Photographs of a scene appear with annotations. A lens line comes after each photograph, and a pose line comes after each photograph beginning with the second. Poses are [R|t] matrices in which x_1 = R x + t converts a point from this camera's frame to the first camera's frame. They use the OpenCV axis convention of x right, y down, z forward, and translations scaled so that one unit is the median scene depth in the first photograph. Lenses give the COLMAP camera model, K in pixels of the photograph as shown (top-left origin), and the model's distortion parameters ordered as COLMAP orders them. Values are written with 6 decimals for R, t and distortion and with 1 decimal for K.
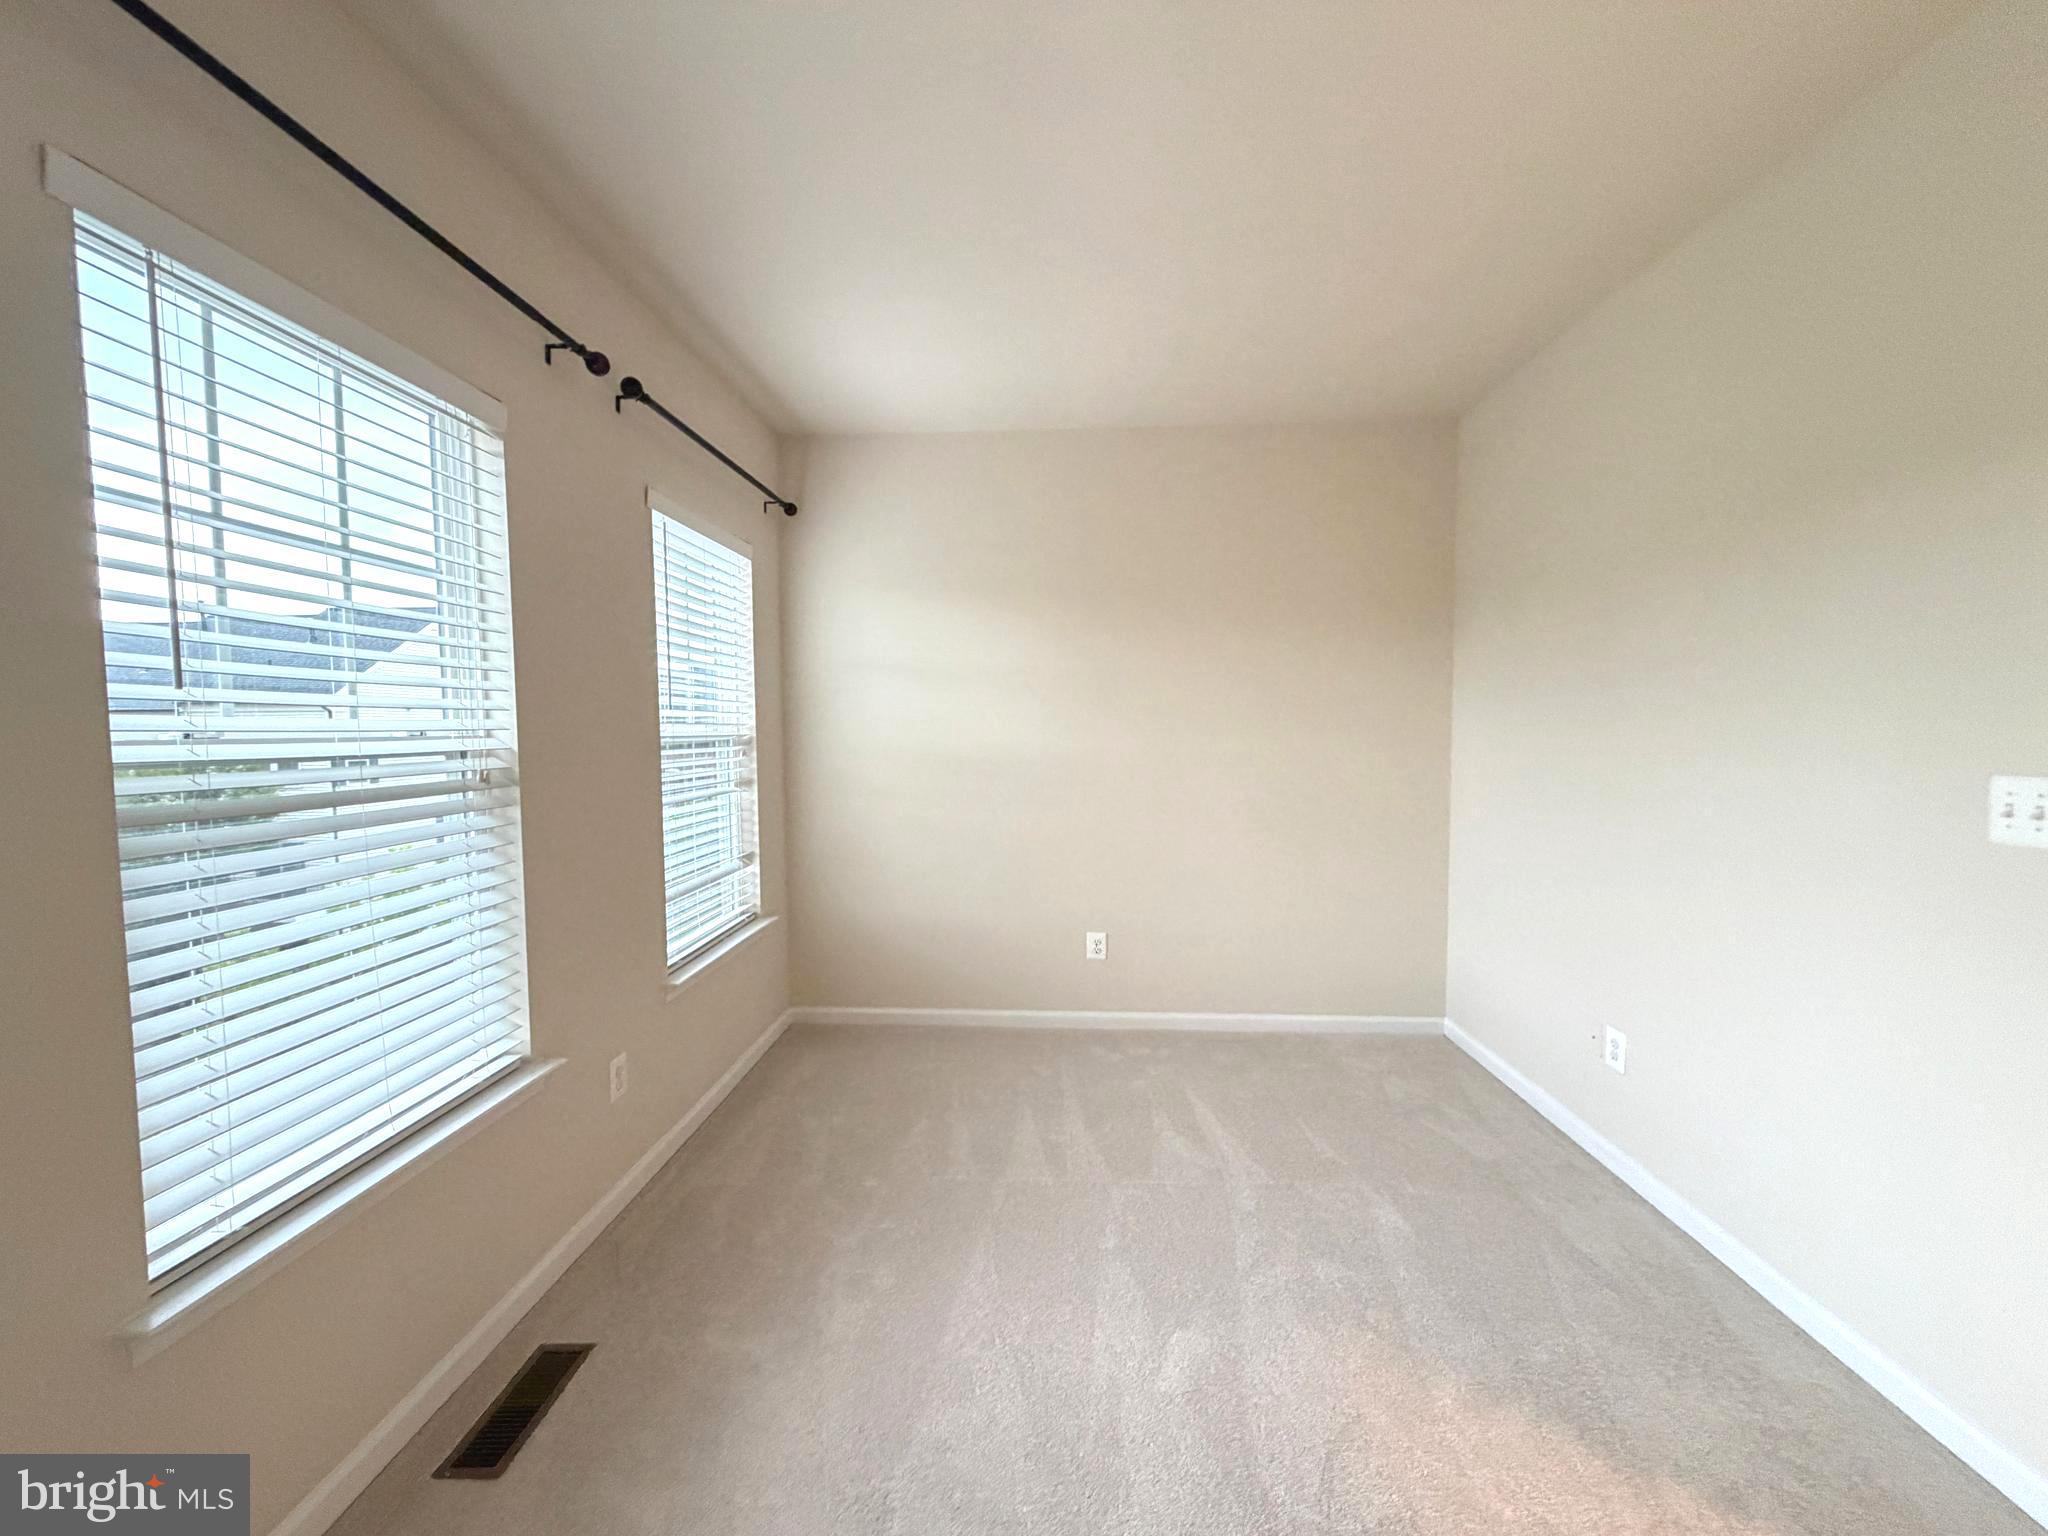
lens RADIAL K [[817.1, 0, 1017.8], [0, 817.1, 773.2], [0, 0, 1]] dist [-0.000784, 0.000514]
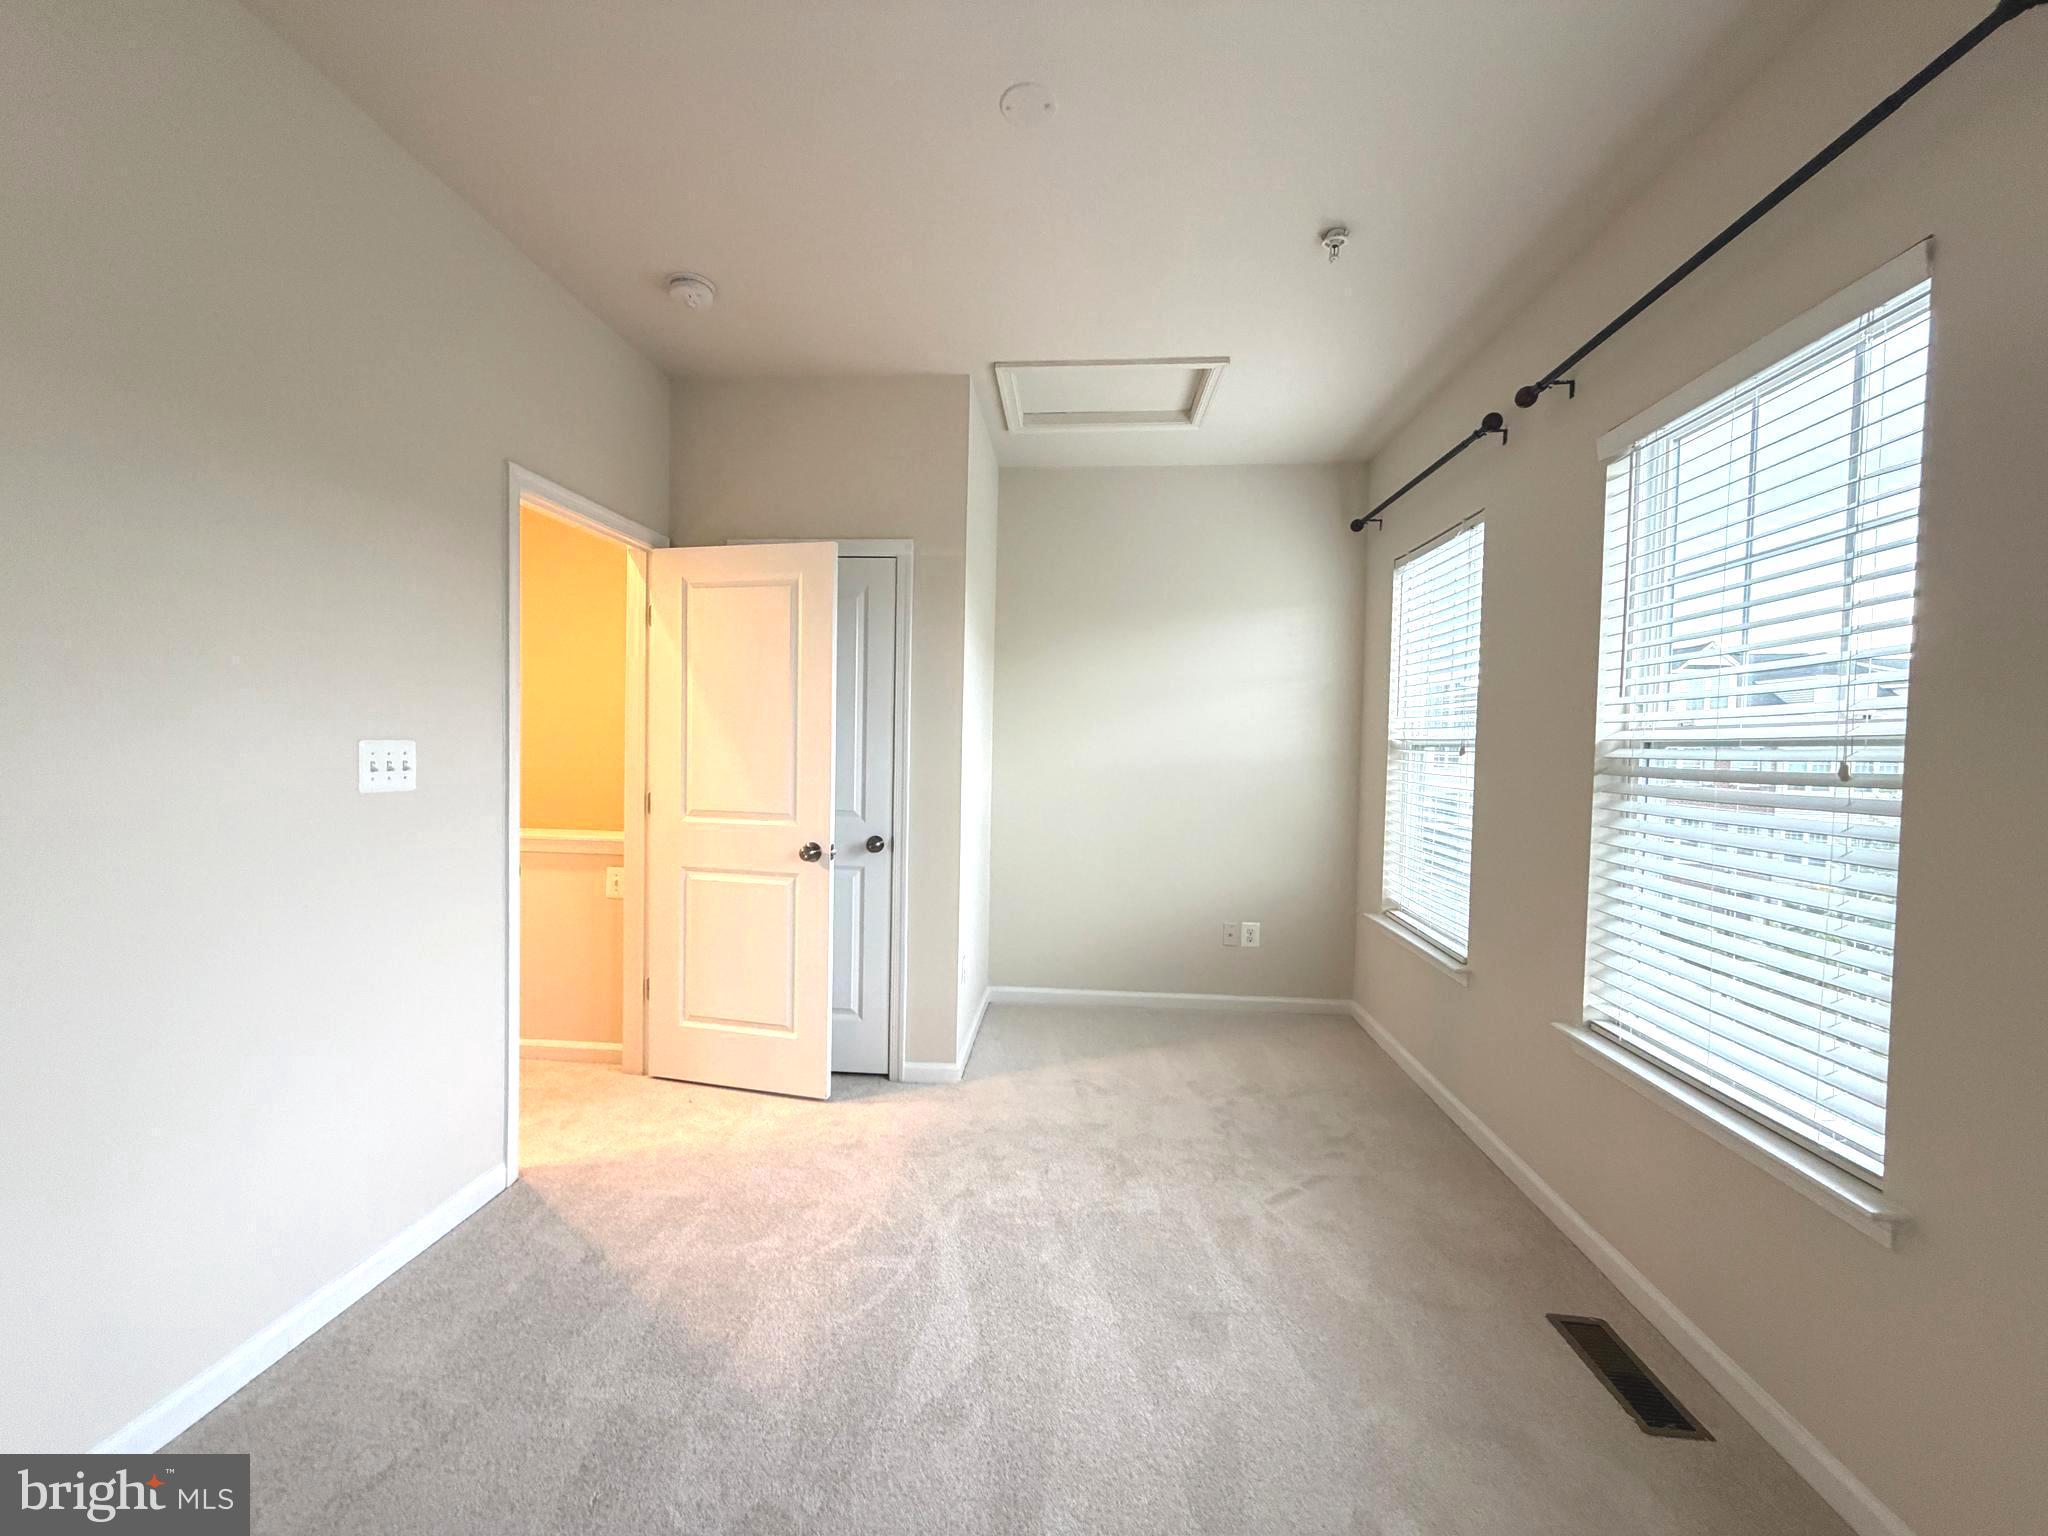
lens RADIAL K [[817.1, 0, 1017.8], [0, 817.1, 773.2], [0, 0, 1]] dist [-0.000784, 0.000514]
pose [[-0.999650, -0.013224, 0.022898, 0.083460], [-0.011362, 0.996760, 0.079621, -0.032824], [-0.023877, 0.079333, -0.996562, 1.252298]]
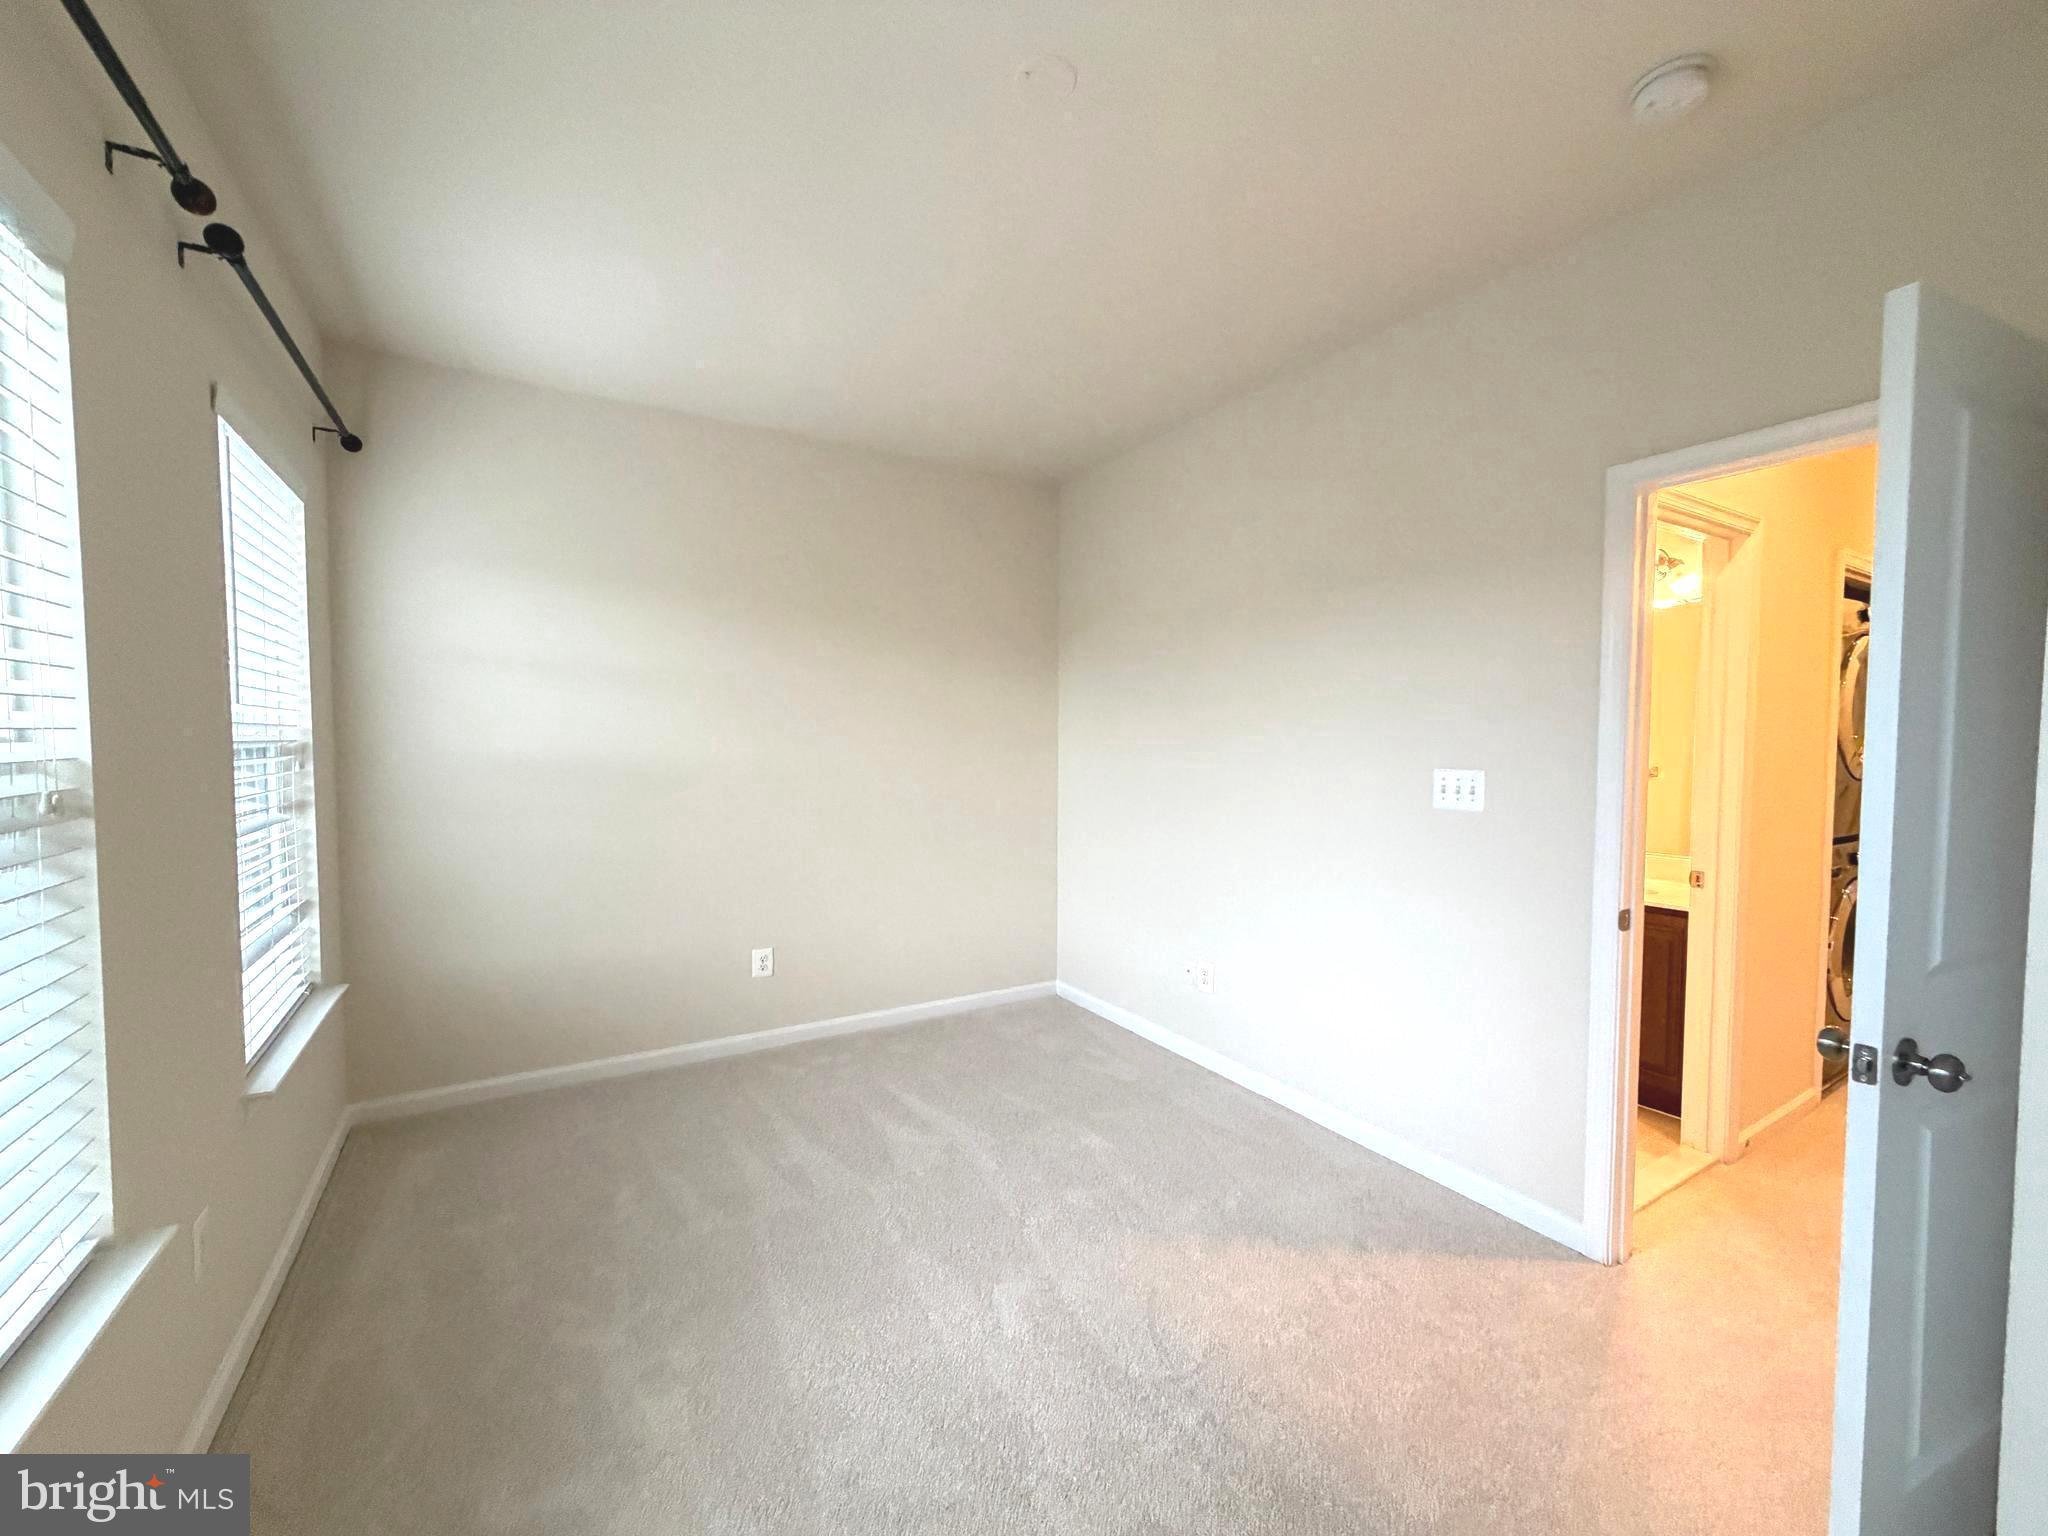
lens RADIAL K [[817.1, 0, 1017.8], [0, 817.1, 773.2], [0, 0, 1]] dist [-0.000784, 0.000514]
pose [[0.826667, -0.015780, 0.562470, -0.270514], [0.022555, 0.999733, -0.005101, 0.000301], [-0.562239, 0.016904, 0.826802, 0.044935]]
